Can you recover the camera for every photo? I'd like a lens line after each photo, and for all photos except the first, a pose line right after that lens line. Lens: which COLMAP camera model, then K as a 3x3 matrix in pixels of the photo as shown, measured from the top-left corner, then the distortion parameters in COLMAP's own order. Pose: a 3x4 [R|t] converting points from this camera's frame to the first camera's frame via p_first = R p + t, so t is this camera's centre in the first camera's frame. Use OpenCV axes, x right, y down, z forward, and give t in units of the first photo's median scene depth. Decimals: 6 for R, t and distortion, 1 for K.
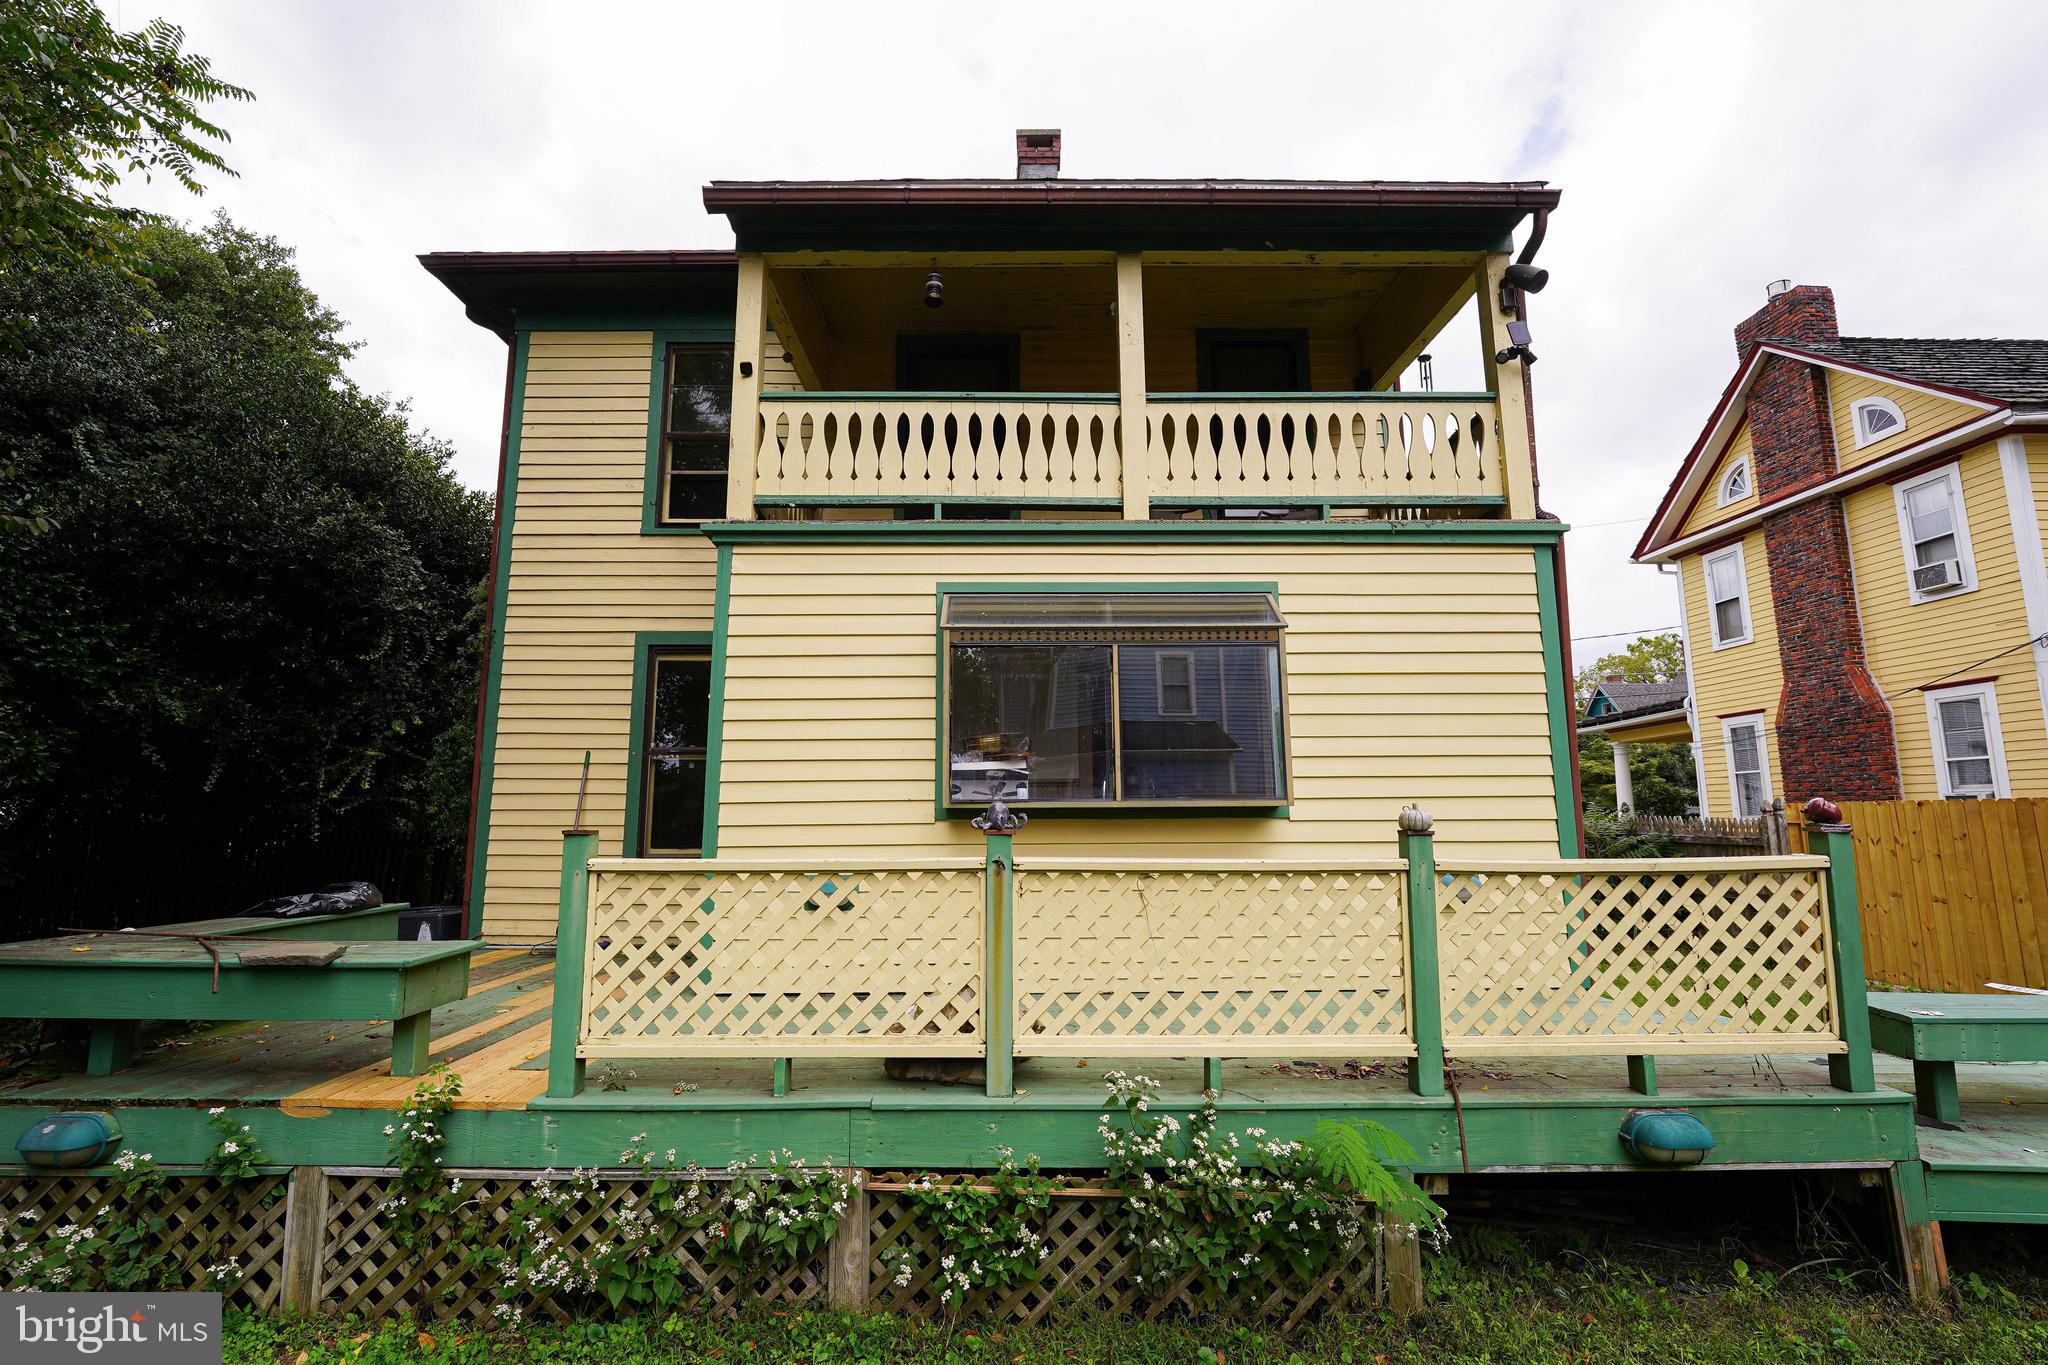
lens RADIAL K [[916.1, 0, 1024.0], [0, 916.1, 682.5], [0, 0, 1]] dist [-0.018285, -0.000316]
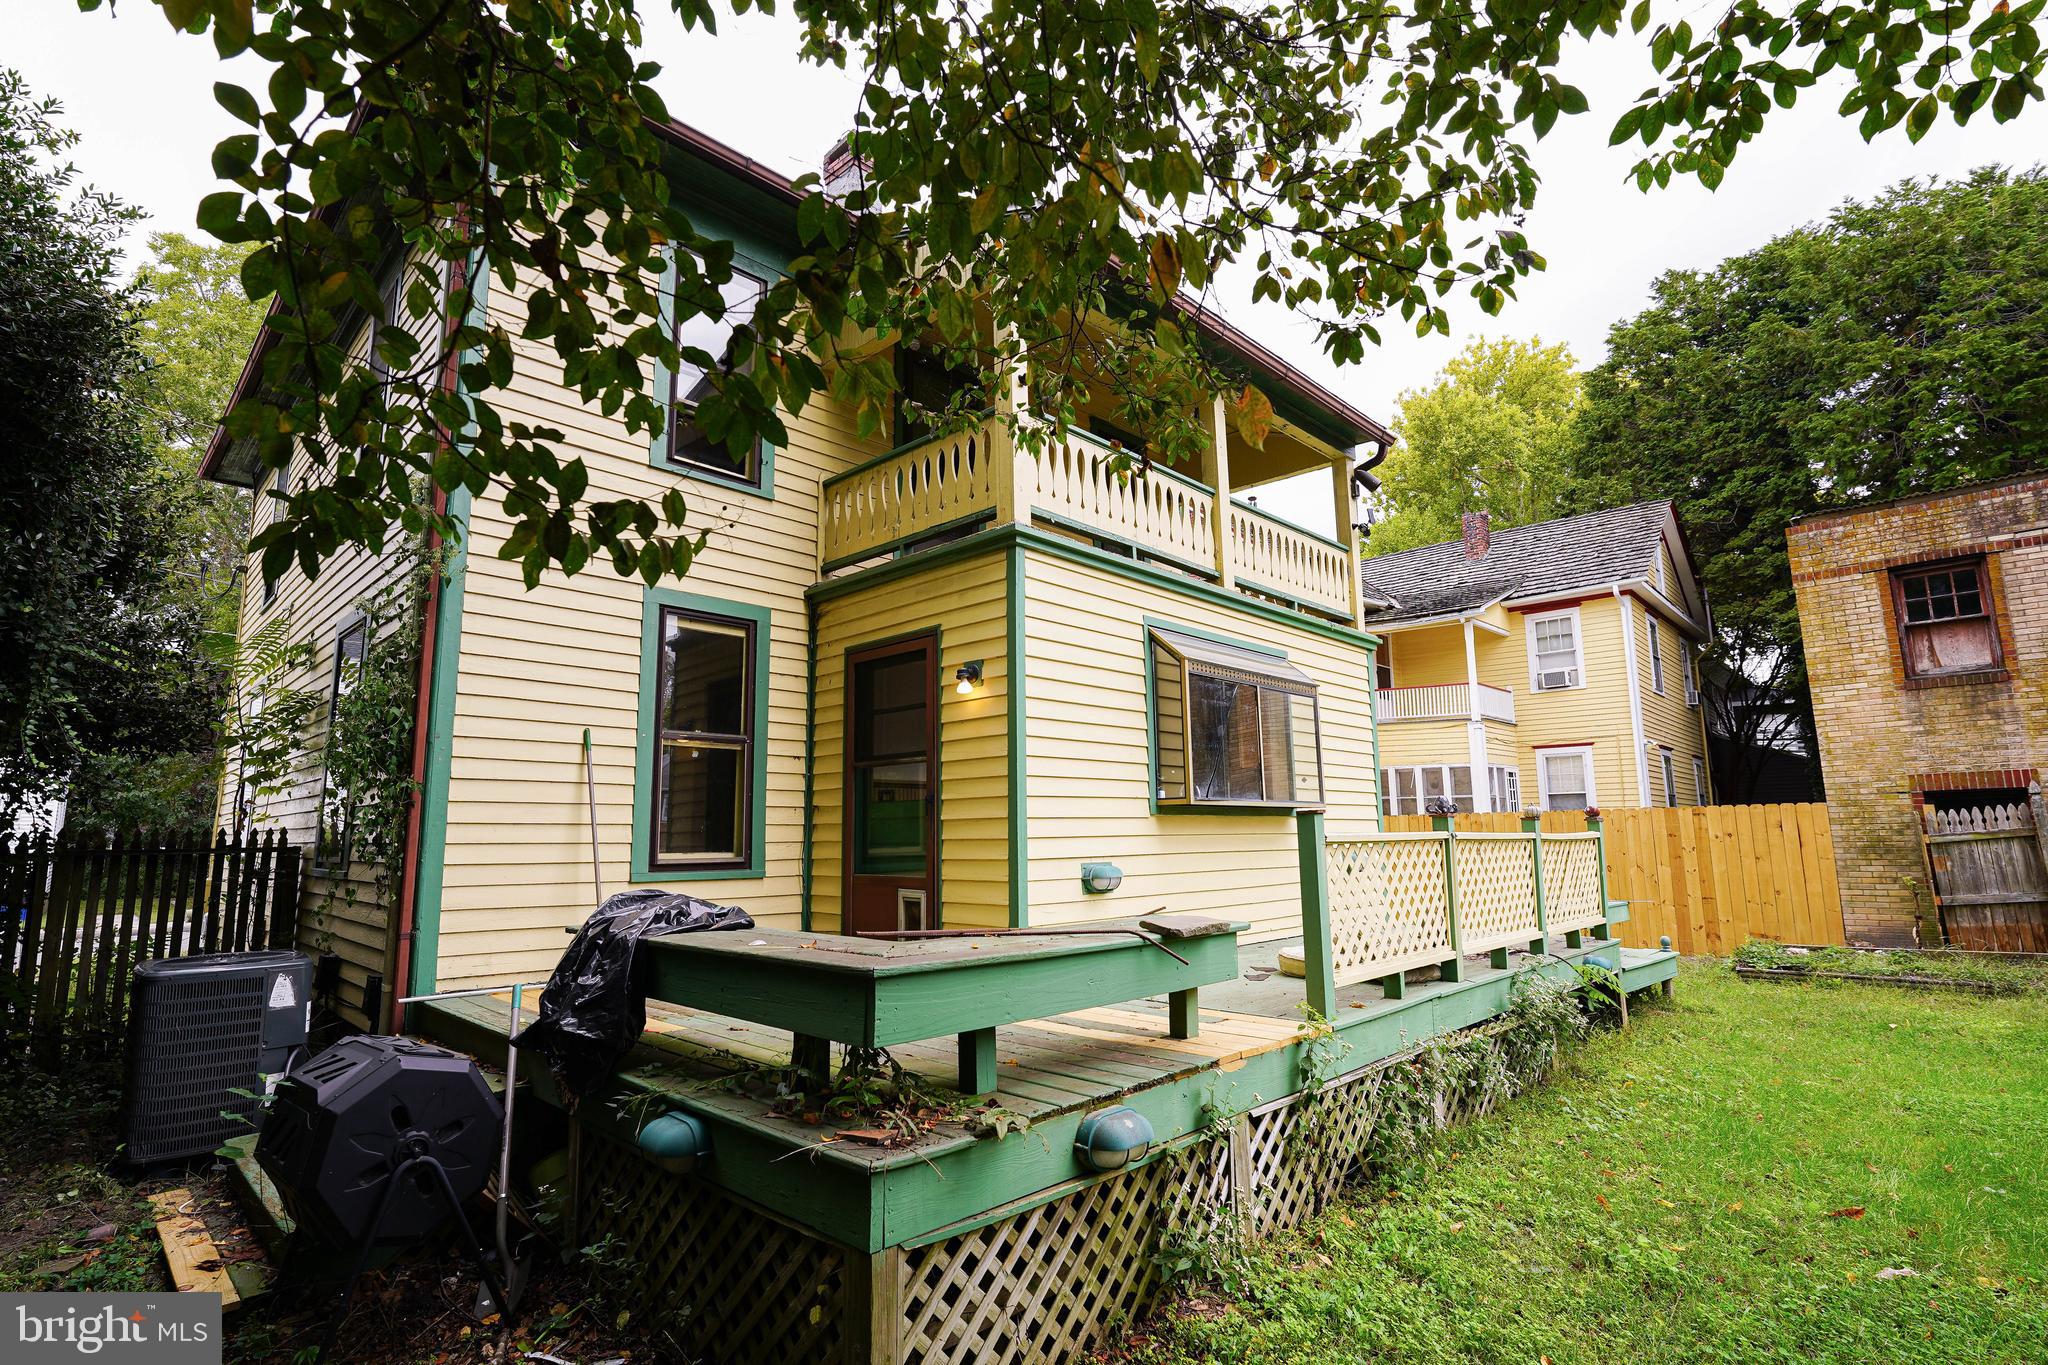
lens RADIAL K [[966.7, 0, 1024.0], [0, 966.7, 682.5], [0, 0, 1]] dist [-0.003316, -0.000233]
pose [[0.710194, 0.106503, 0.695903, -1.039157], [-0.098329, 0.993808, -0.051747, 0.055895], [-0.697105, -0.031677, 0.716269, 0.197053]]
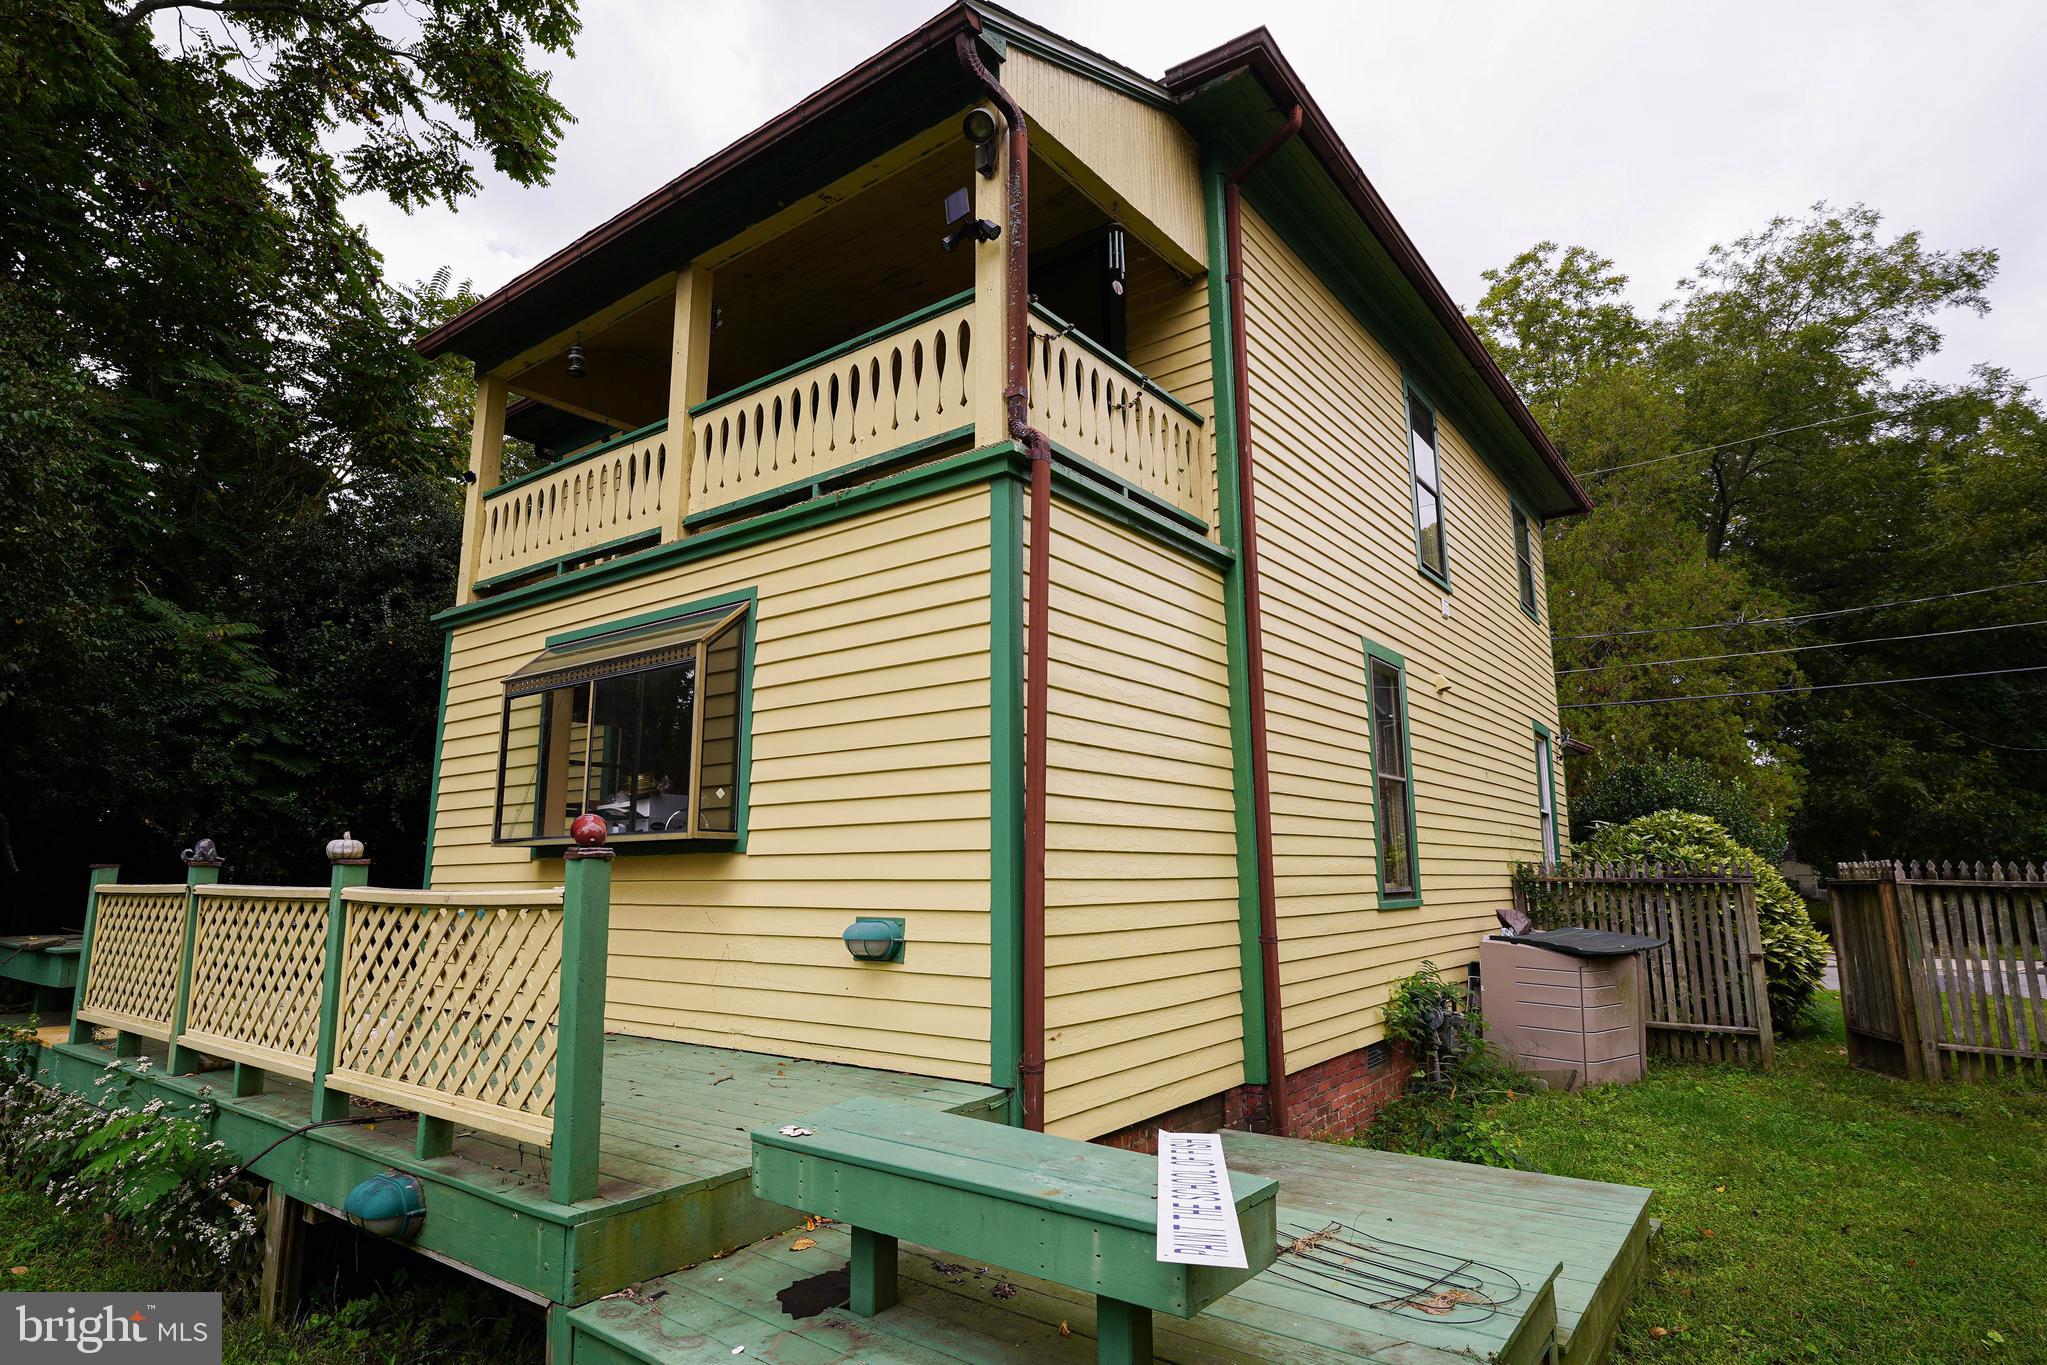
lens RADIAL K [[1101.2, 0, 1023.5], [0, 1101.2, 682.5], [0, 0, 1]] dist [-0.003057, -0.000264]
pose [[0.794087, -0.106501, -0.598400, 1.078486], [0.091236, 0.994260, -0.055884, 0.064148], [0.600917, -0.010219, 0.799246, 0.294143]]
